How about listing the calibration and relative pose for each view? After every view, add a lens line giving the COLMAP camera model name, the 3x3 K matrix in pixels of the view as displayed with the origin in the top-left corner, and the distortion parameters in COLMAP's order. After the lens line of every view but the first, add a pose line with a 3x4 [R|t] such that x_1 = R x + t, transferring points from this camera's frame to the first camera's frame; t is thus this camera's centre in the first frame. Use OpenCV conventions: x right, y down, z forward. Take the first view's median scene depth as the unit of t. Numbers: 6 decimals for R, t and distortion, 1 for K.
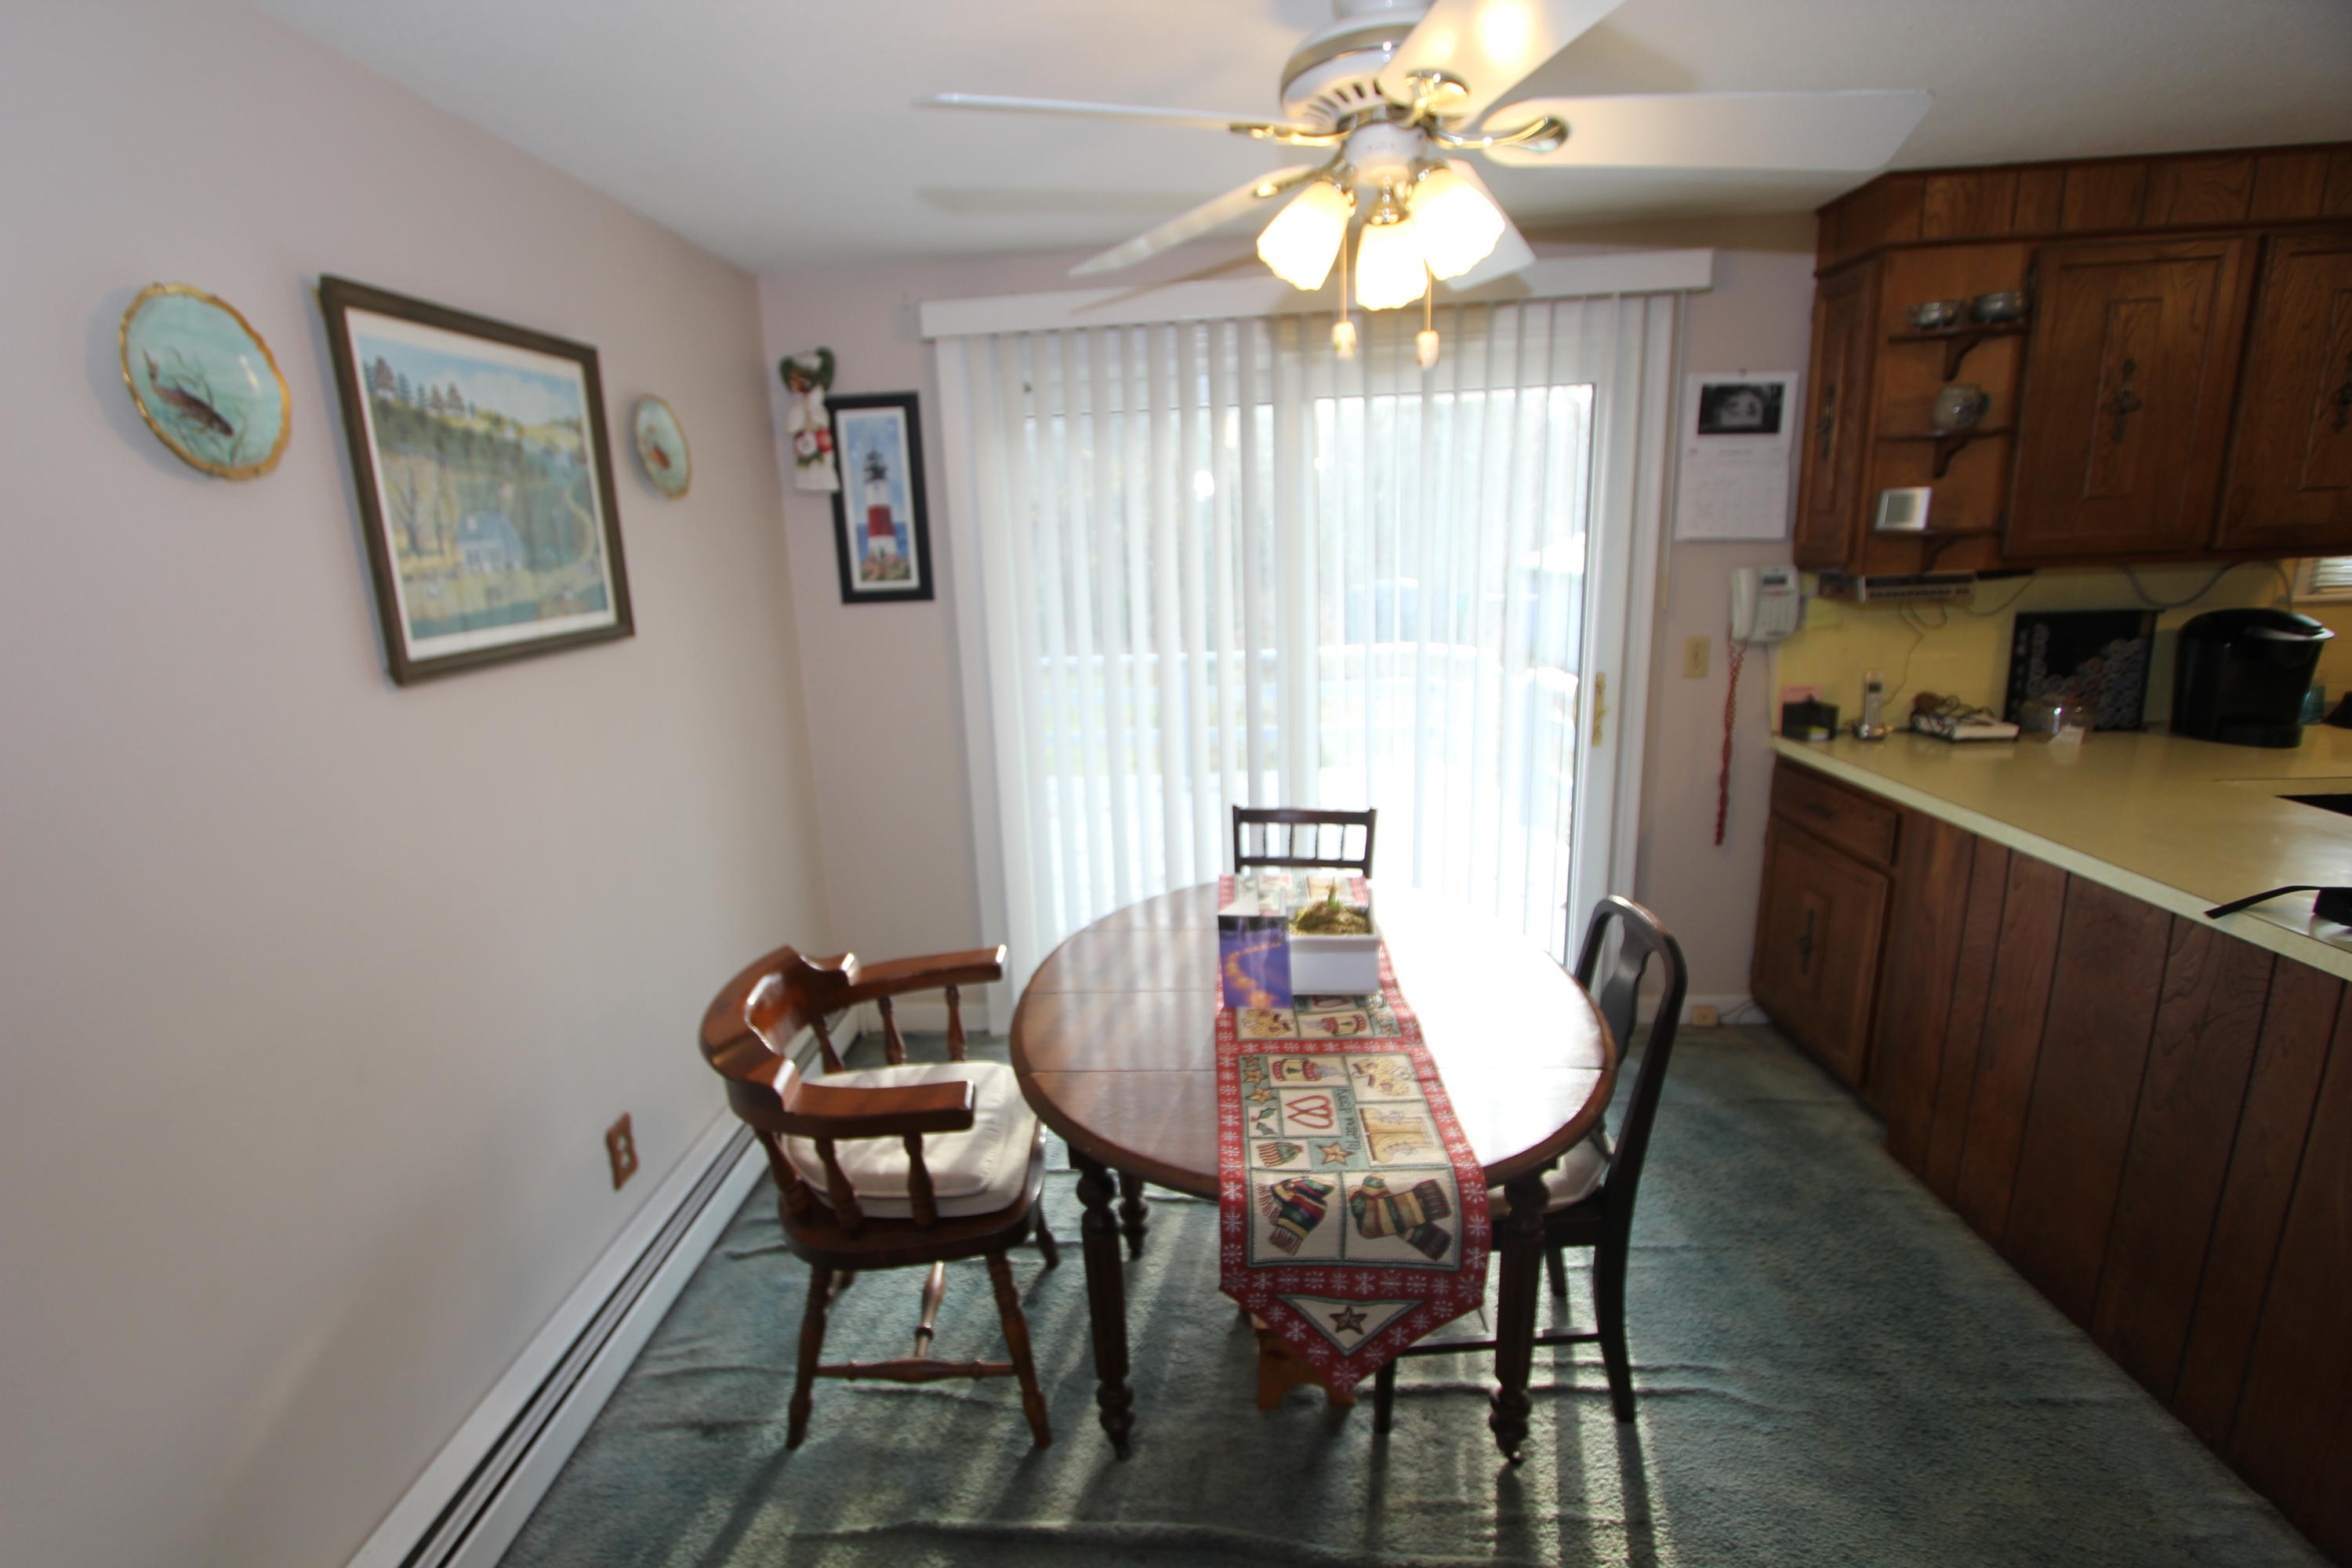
lens RADIAL K [[1070.7, 0, 1168.4], [0, 1070.7, 778.7], [0, 0, 1]] dist [-0.012483, -0.000058]
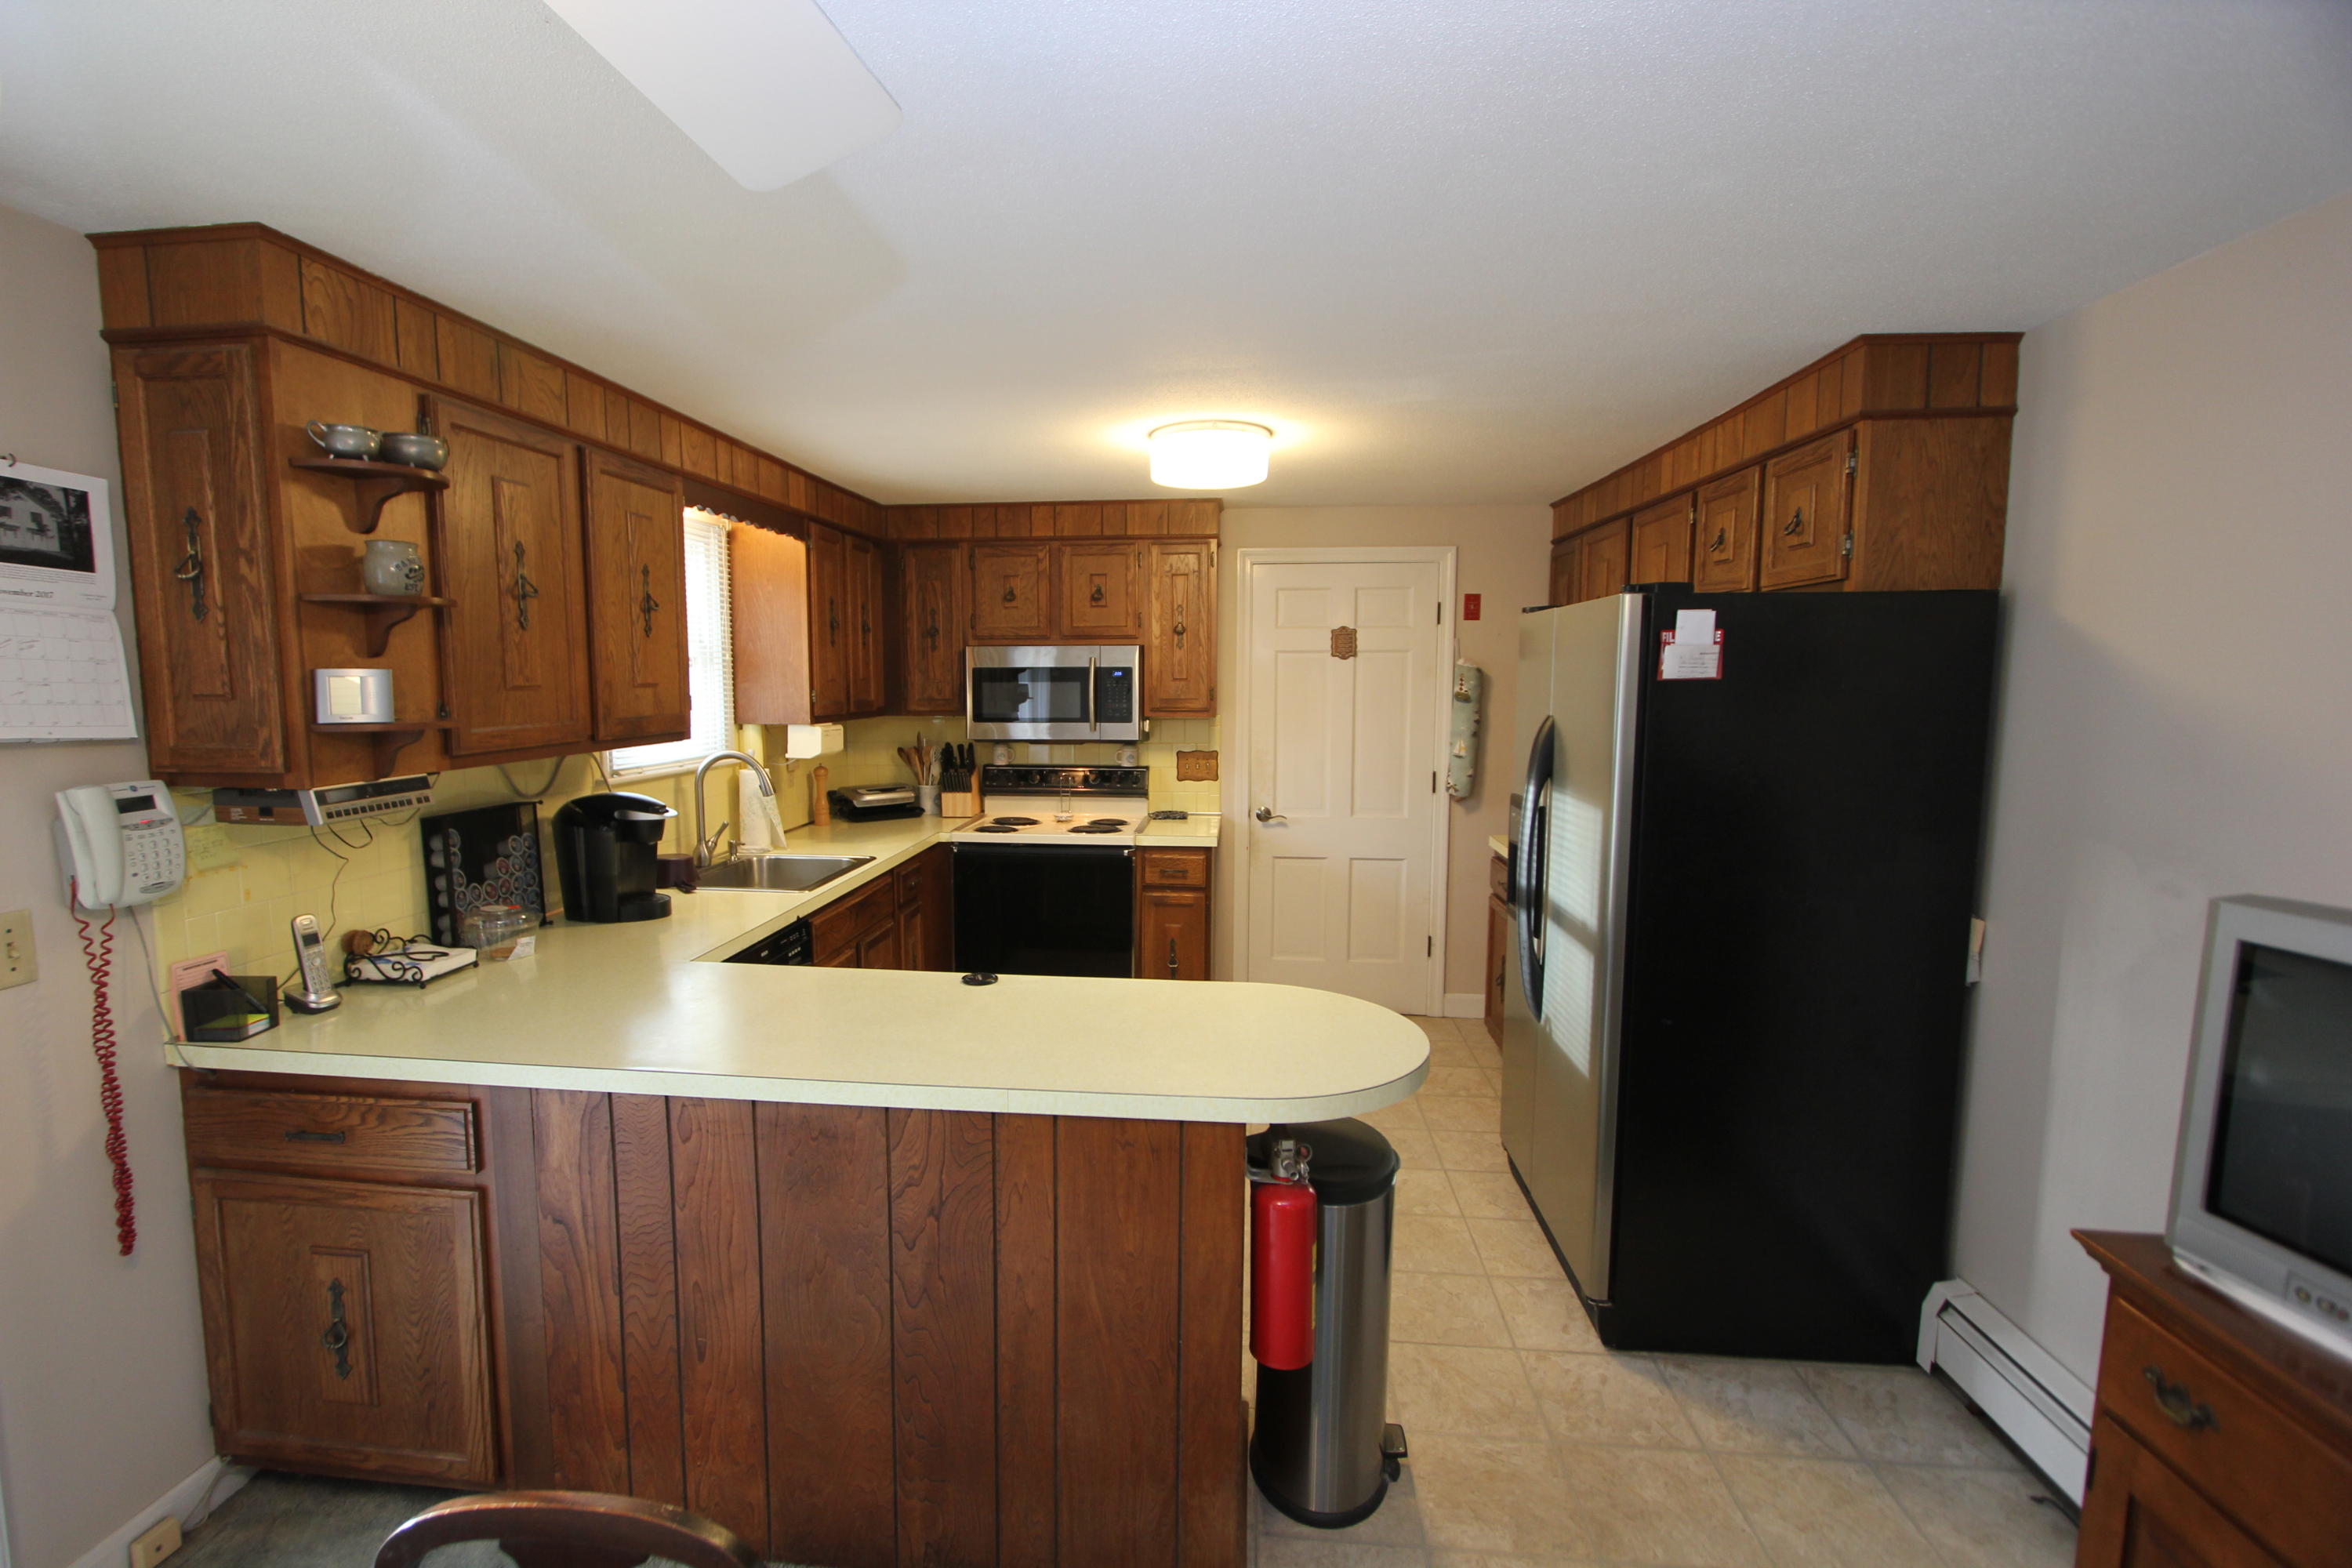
lens RADIAL K [[1070.7, 0, 1175.3], [0, 1070.7, 795.6], [0, 0, 1]] dist [-0.012483, -0.000058]
pose [[0.076995, -0.067381, 0.994752, 0.005289], [0.221634, 0.973907, 0.048815, -0.090076], [-0.972085, 0.216713, 0.089920, 0.370966]]
